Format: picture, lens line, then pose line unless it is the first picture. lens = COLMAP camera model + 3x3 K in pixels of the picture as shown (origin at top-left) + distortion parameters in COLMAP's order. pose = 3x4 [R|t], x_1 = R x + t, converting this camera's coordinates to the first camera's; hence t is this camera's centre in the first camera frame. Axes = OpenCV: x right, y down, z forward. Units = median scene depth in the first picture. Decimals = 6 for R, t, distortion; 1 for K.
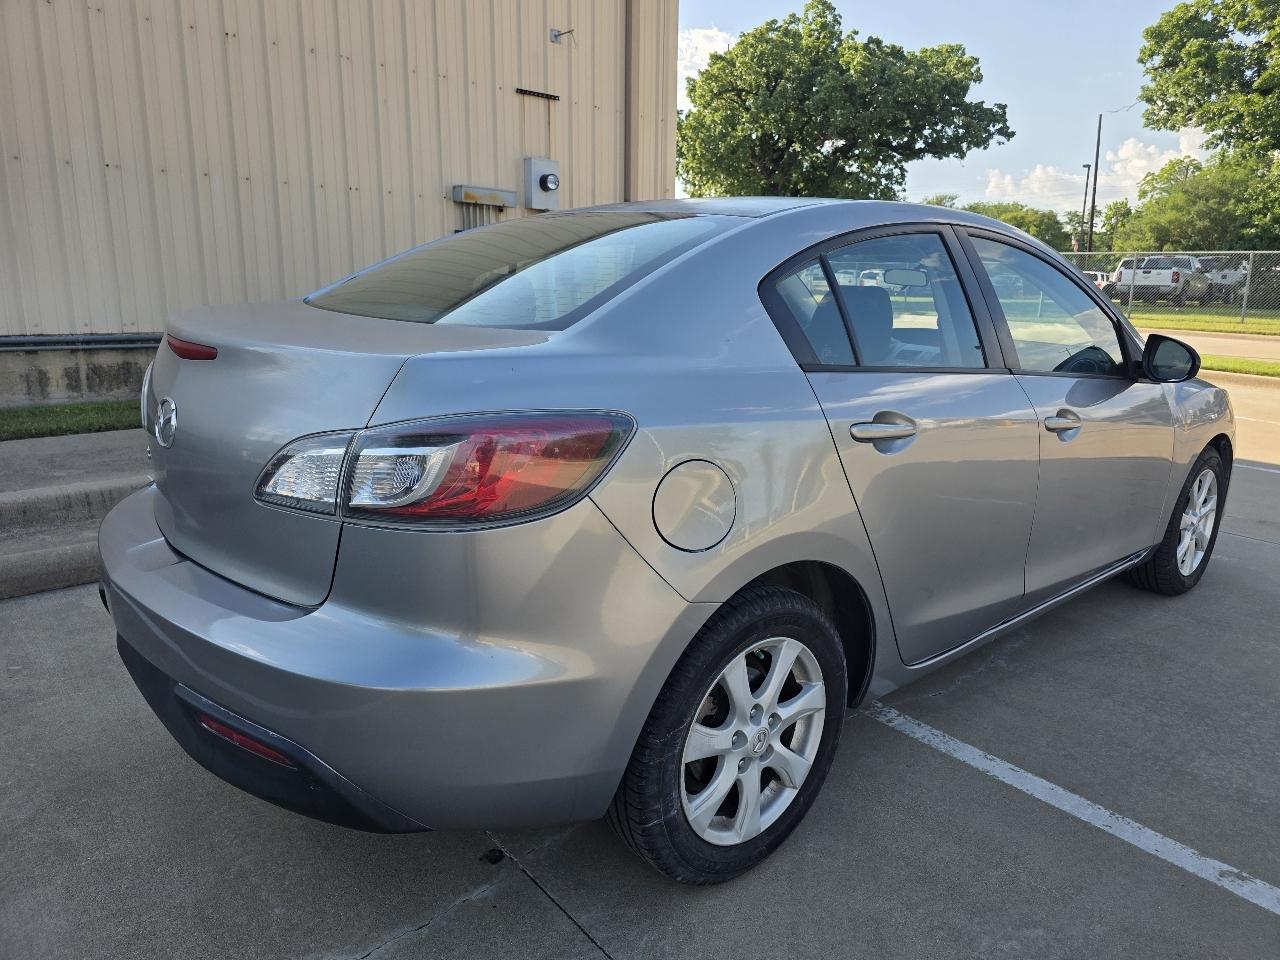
lens RADIAL K [[869.3, 0, 654.2], [0, 869.3, 487.0], [0, 0, 1]] dist [0.042365, -0.040075]
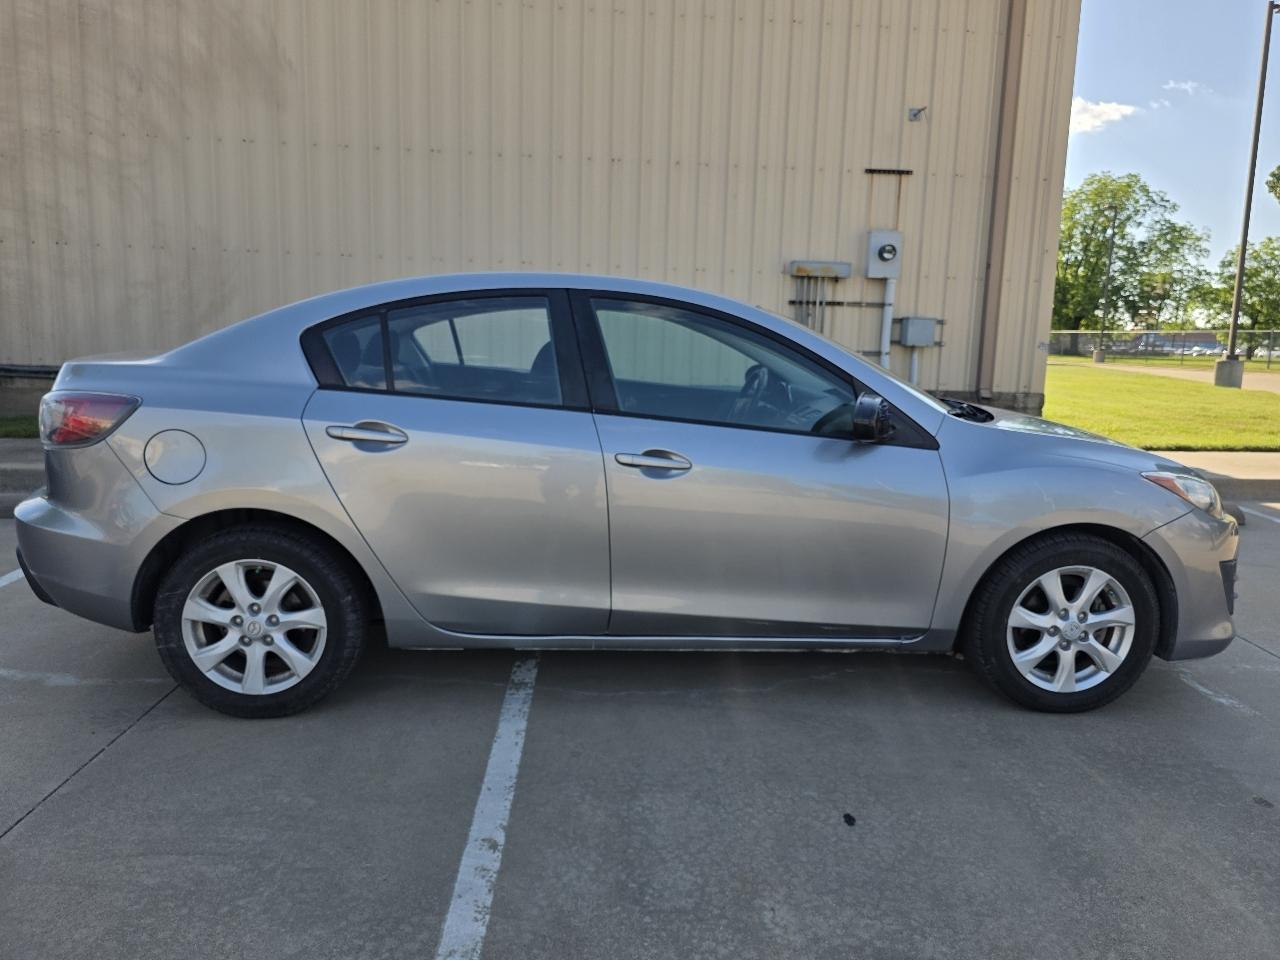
lens RADIAL K [[862.9, 0, 642.1], [0, 862.9, 483.9], [0, 0, 1]] dist [0.043139, -0.040459]
pose [[0.781794, 0.106510, -0.614373, 0.330975], [-0.154712, 0.987626, -0.025653, -0.004372], [0.604038, 0.115107, 0.788599, 0.040485]]
